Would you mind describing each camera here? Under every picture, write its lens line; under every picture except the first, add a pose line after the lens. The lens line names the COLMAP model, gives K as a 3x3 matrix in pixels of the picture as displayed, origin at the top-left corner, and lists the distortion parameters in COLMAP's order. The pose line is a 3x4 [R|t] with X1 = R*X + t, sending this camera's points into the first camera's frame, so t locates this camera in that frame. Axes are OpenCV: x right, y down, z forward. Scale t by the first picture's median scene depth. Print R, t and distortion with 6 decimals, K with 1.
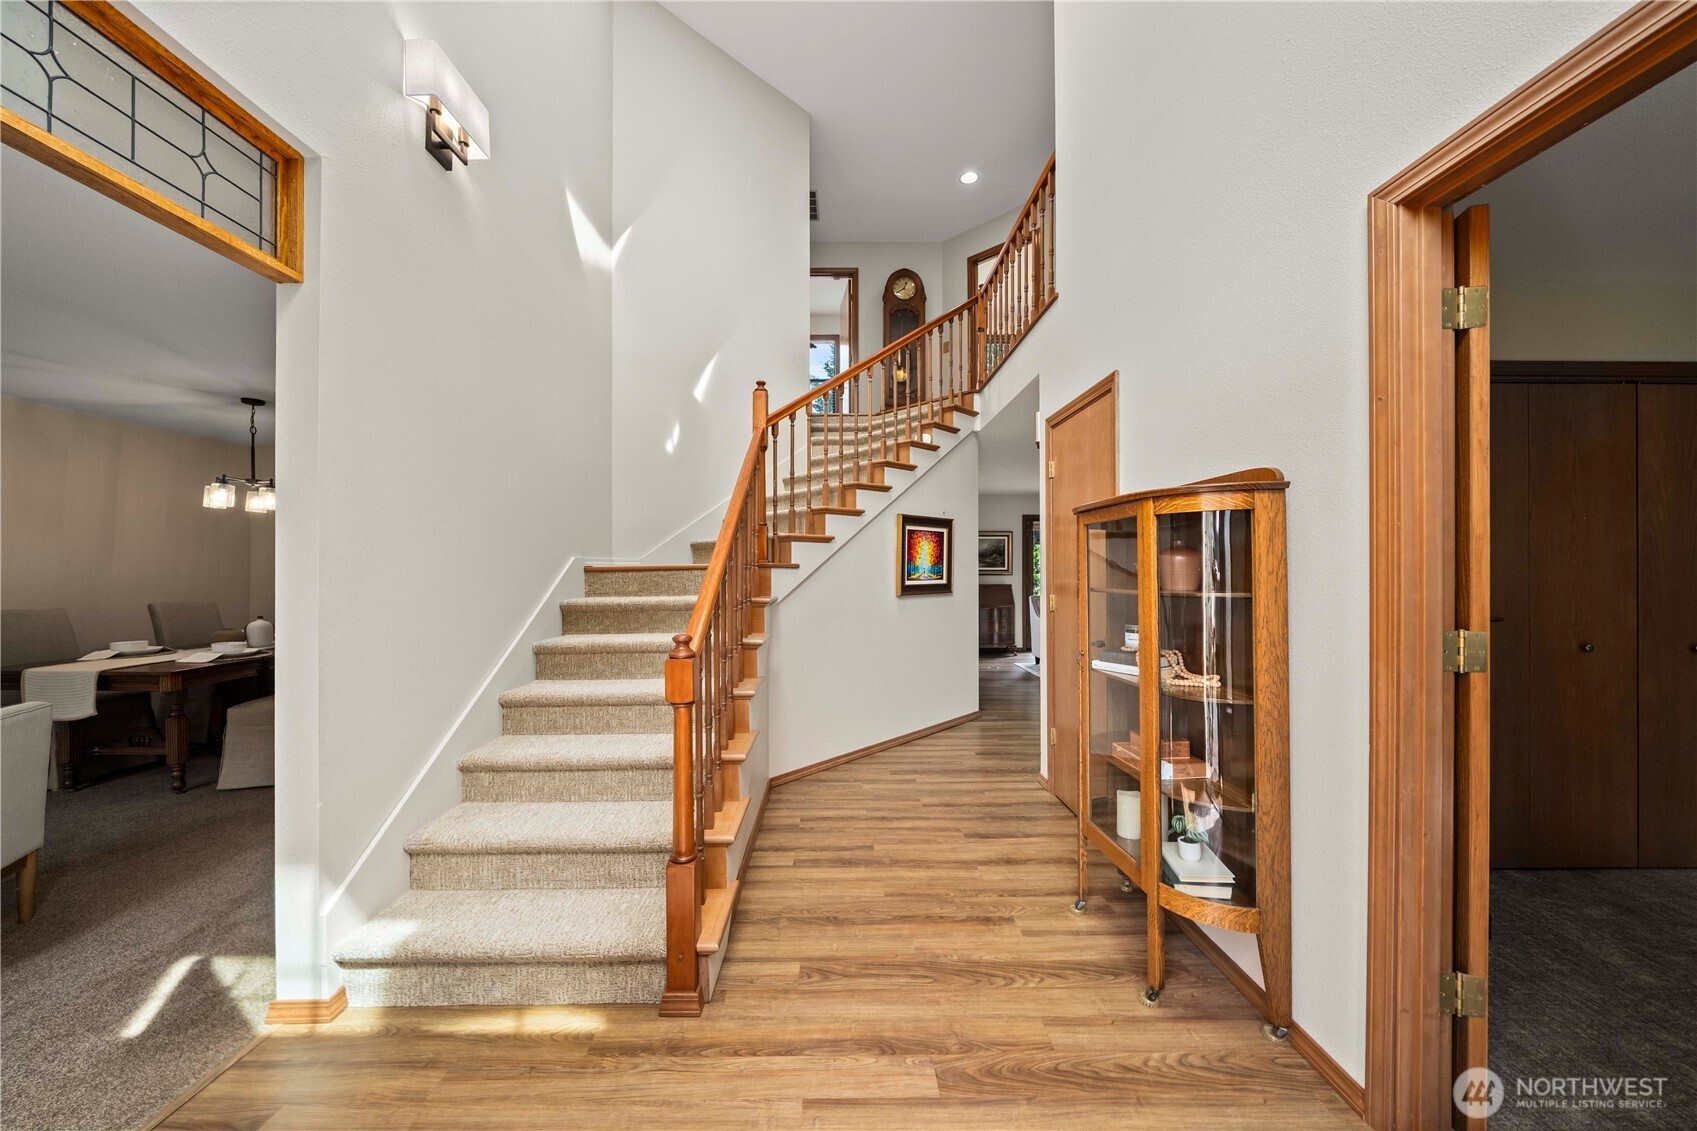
lens RADIAL K [[592.8, 0, 848.5], [0, 592.8, 565.5], [0, 0, 1]] dist [0.000743, -0.000067]
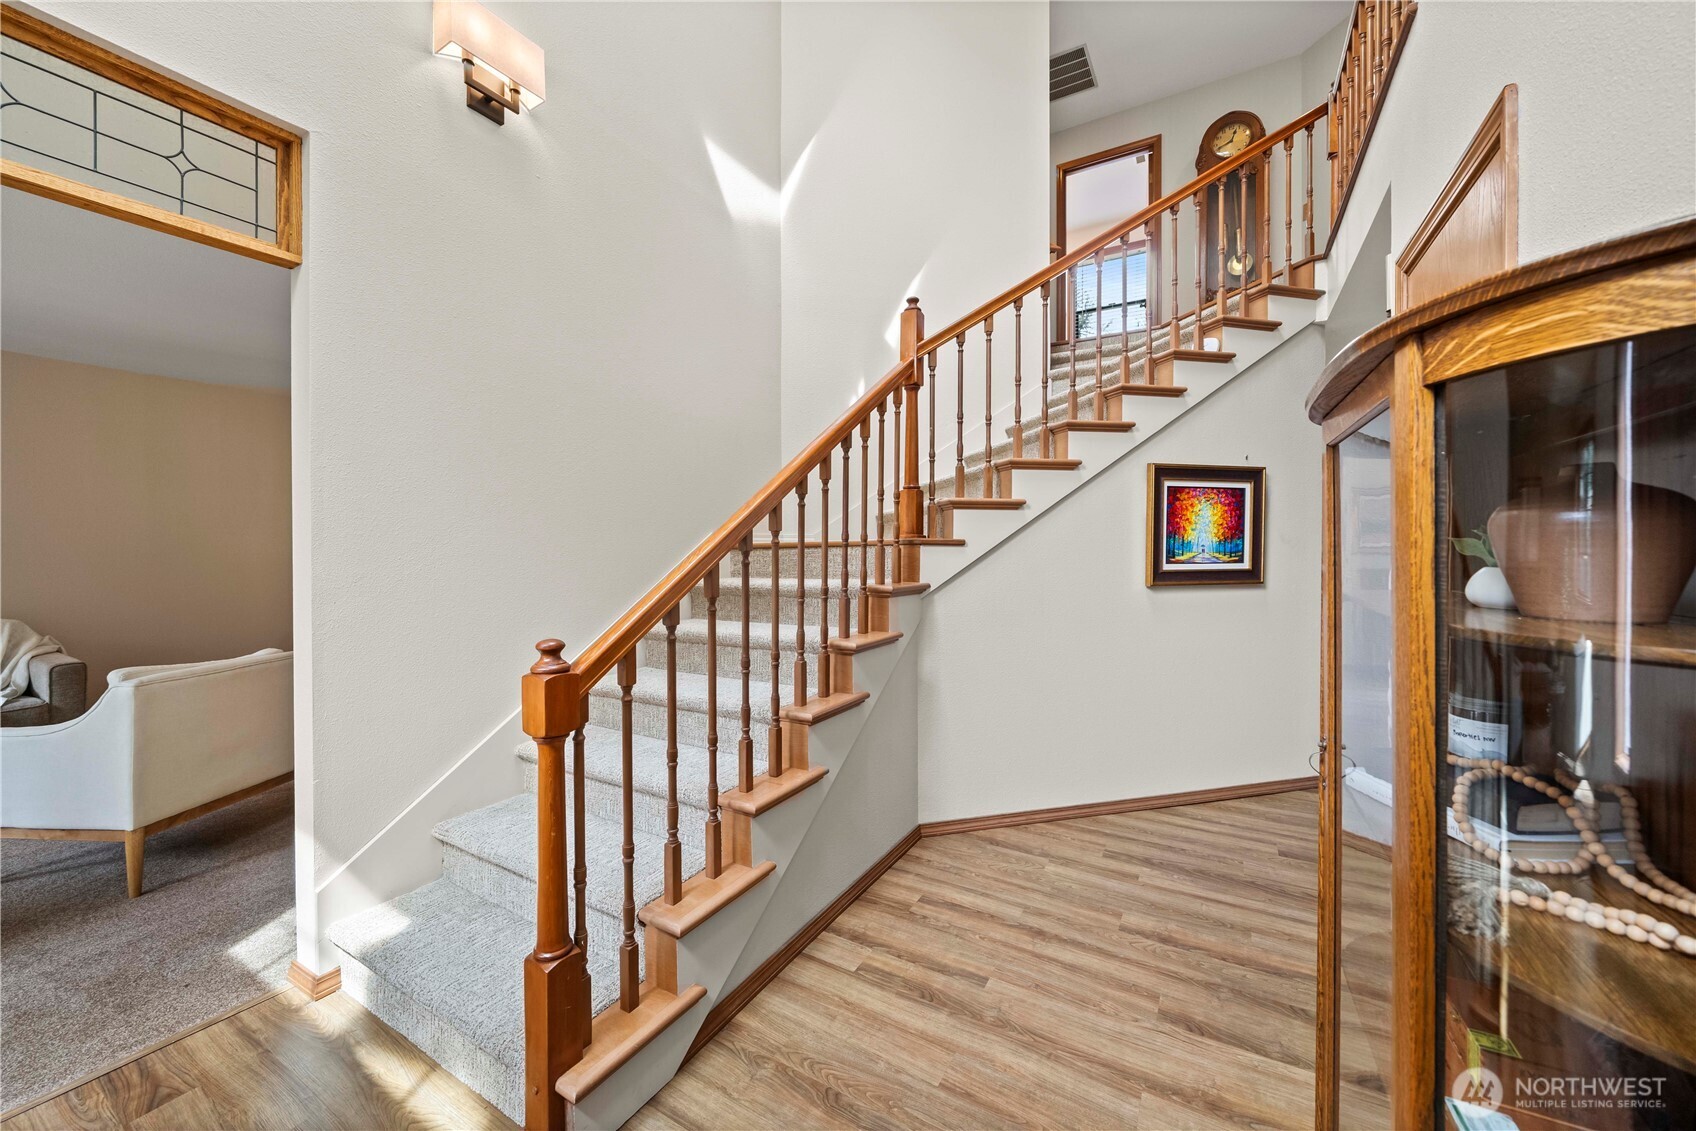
lens RADIAL K [[637.9, 0, 851.7], [0, 637.9, 546.9], [0, 0, 1]] dist [-0.000973, -0.000025]
pose [[0.855134, 0.002278, -0.518401, 0.206535], [0.002419, 0.999962, 0.008385, -0.000172], [0.518401, -0.008425, 0.855096, 0.257404]]
